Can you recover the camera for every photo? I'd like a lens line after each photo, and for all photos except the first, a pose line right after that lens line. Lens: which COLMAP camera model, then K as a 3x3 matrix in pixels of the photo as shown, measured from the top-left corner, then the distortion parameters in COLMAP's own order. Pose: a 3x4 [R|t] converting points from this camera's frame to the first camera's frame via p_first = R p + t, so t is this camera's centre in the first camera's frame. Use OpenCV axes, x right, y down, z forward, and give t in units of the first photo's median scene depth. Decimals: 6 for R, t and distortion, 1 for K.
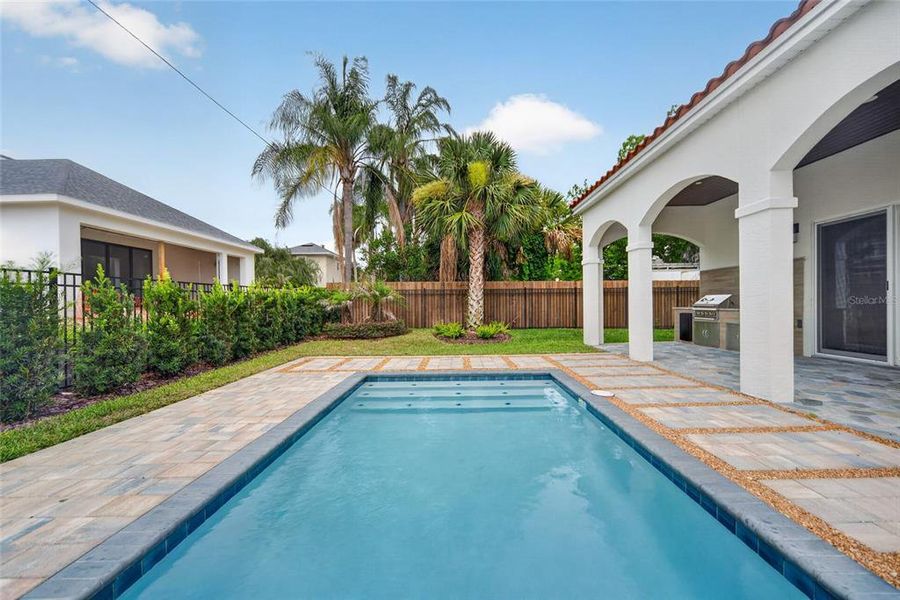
lens RADIAL K [[375.7, 0, 447.2], [0, 375.7, 301.8], [0, 0, 1]] dist [0.007842, 0.000007]
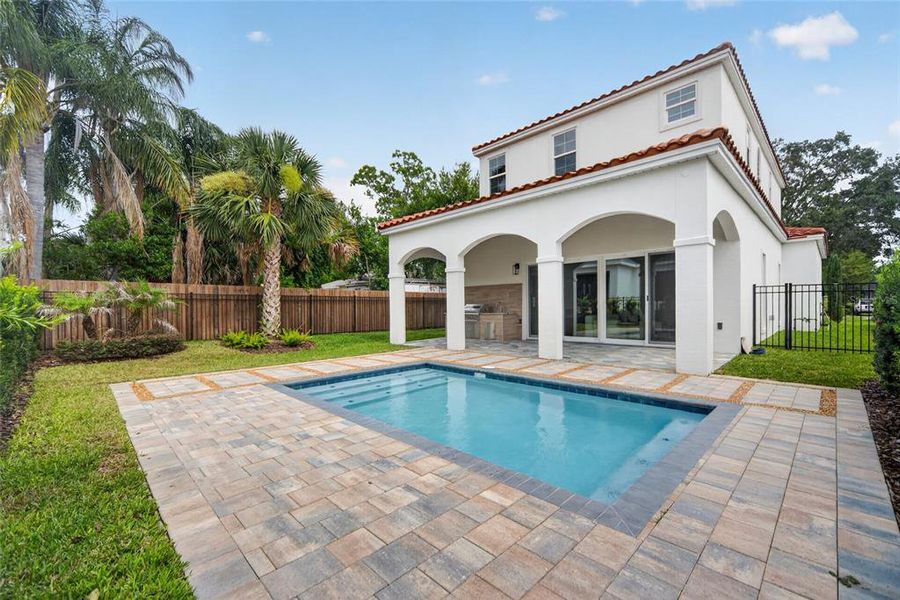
lens RADIAL K [[375.7, 0, 461.8], [0, 375.7, 306.1], [0, 0, 1]] dist [0.007842, 0.000007]
pose [[0.685019, 0.005435, 0.728505, -0.370036], [0.000470, 0.999969, -0.007901, 0.001262], [-0.728525, 0.005755, 0.684995, 0.006644]]
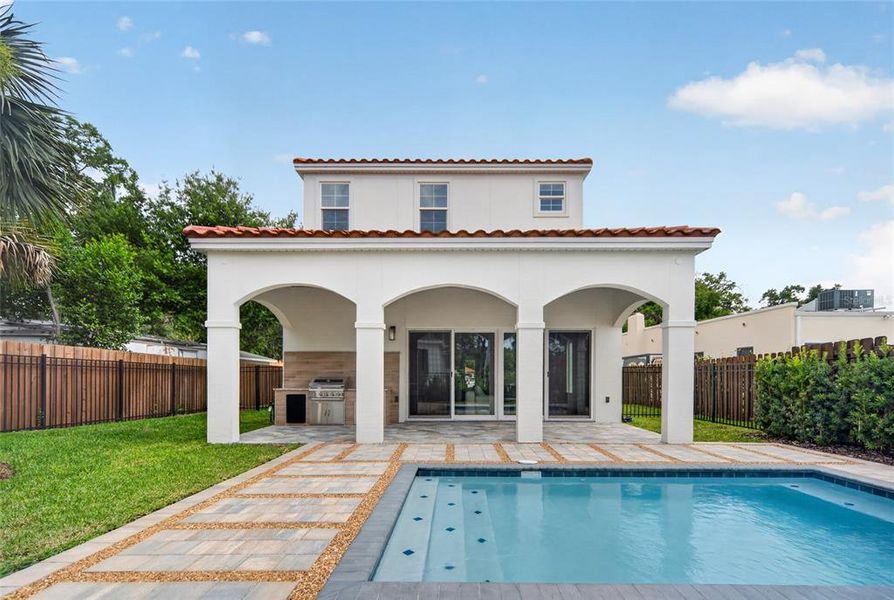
lens RADIAL K [[388.2, 0, 465.3], [0, 388.2, 380.9], [0, 0, 1]] dist [0.003349, -0.000256]
pose [[-0.017348, 0.012049, 0.999777, -0.360644], [-0.005416, 0.999912, -0.012145, 0.005044], [-0.999835, -0.005626, -0.017281, 0.563001]]
